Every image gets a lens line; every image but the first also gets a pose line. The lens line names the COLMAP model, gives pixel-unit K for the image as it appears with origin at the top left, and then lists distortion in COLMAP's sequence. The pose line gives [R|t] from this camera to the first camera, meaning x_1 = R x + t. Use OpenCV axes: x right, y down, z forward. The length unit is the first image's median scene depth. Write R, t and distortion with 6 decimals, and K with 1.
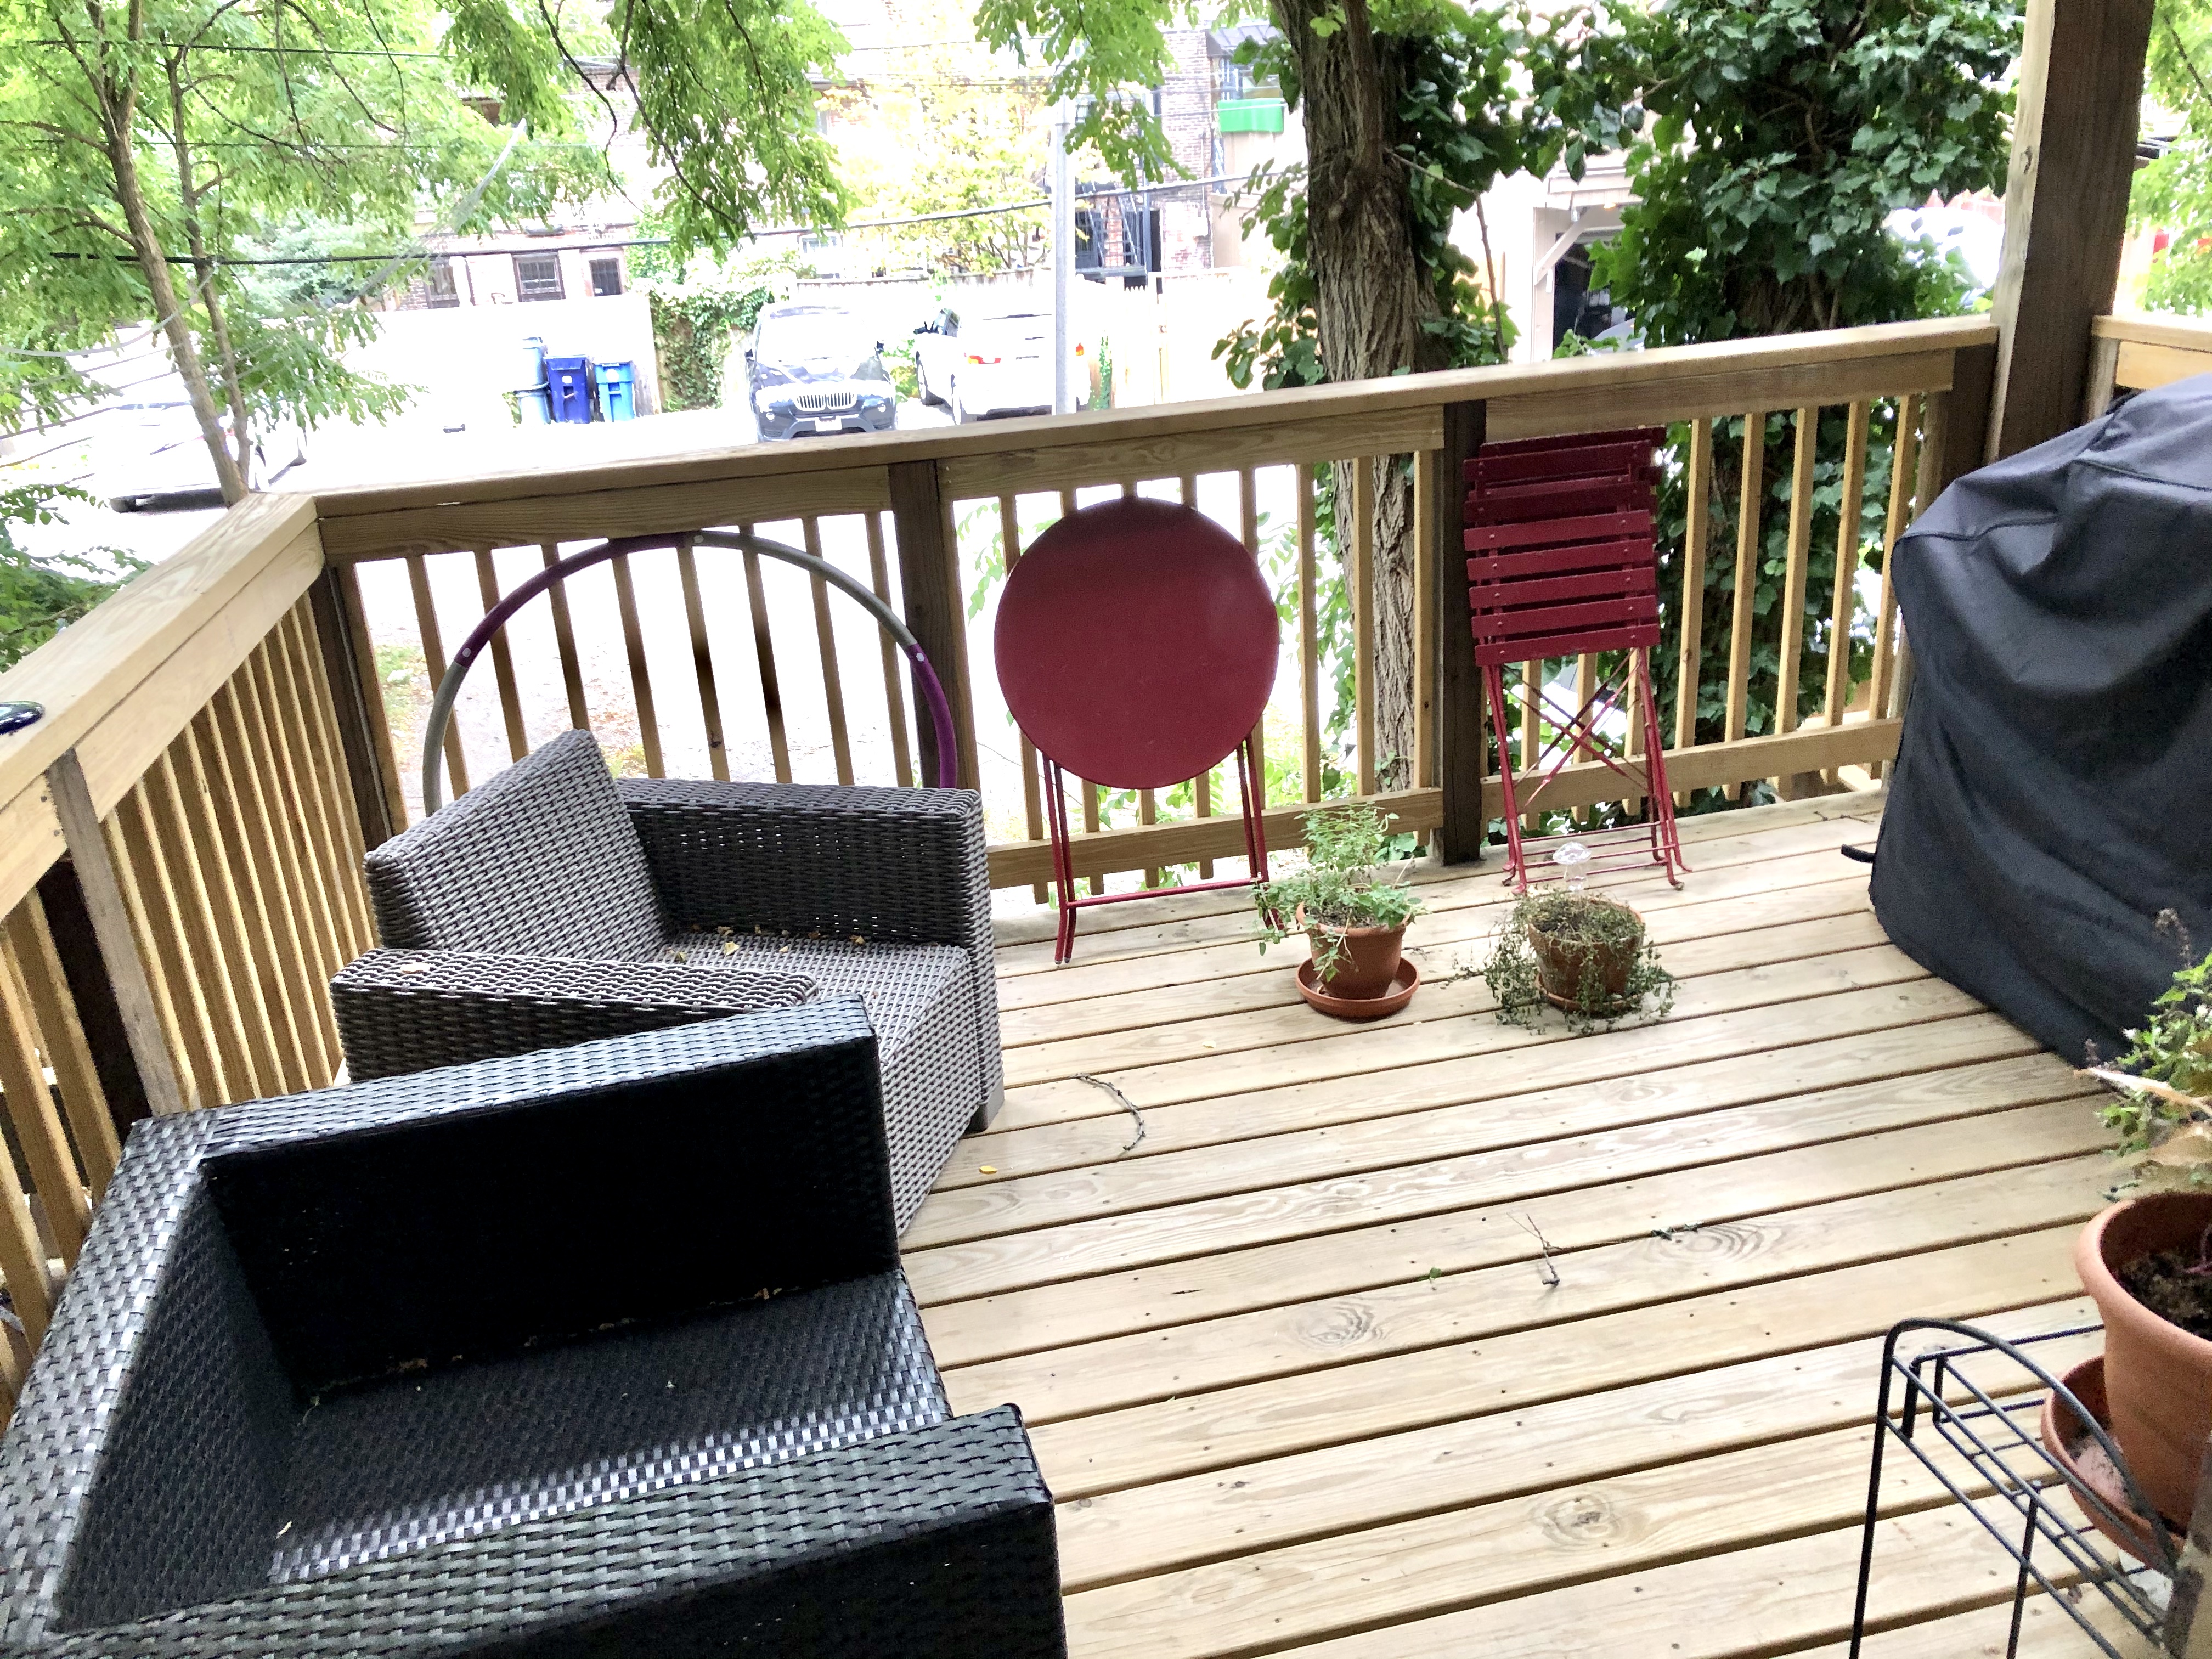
lens RADIAL K [[1876.4, 0, 1106.0], [0, 1876.4, 829.5], [0, 0, 1]] dist [-0.001679, -0.000476]
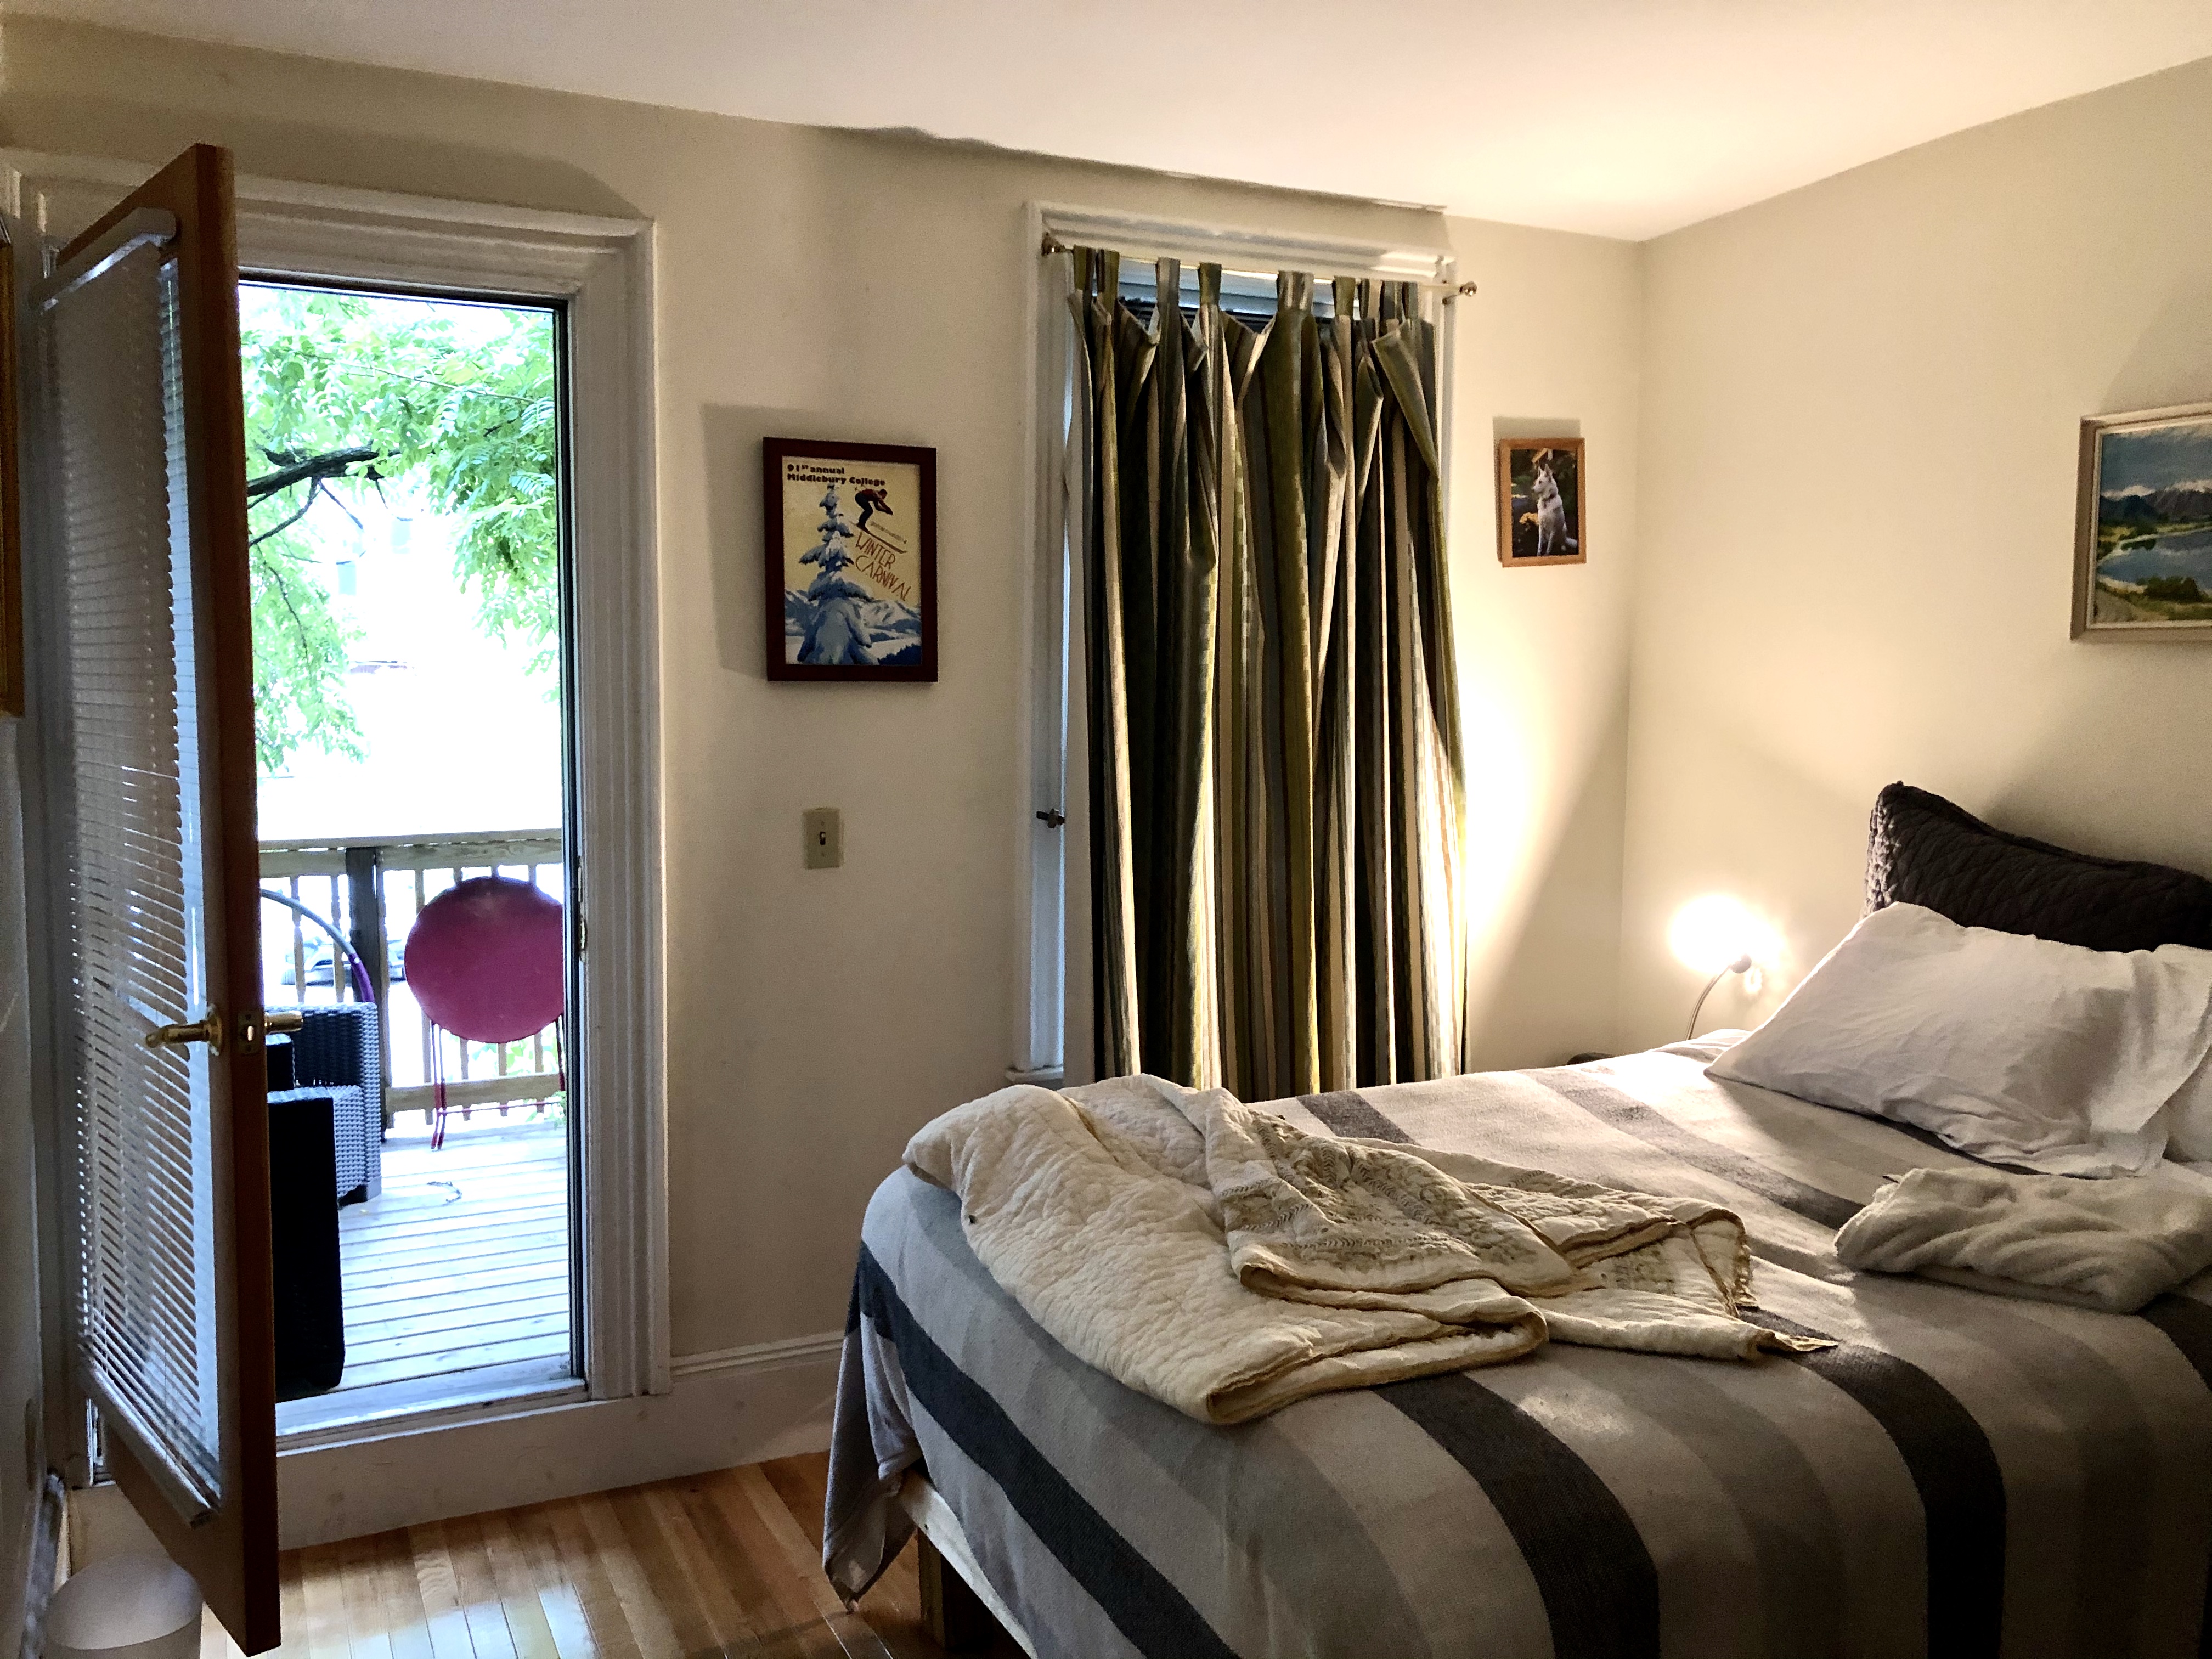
lens RADIAL K [[1876.4, 0, 1106.0], [0, 1876.4, 829.5], [0, 0, 1]] dist [-0.001679, -0.000476]
pose [[0.973711, 0.031633, 0.225579, 0.077591], [0.037760, 0.954193, -0.296799, 0.145294], [-0.224635, 0.297514, 0.927914, -0.339863]]
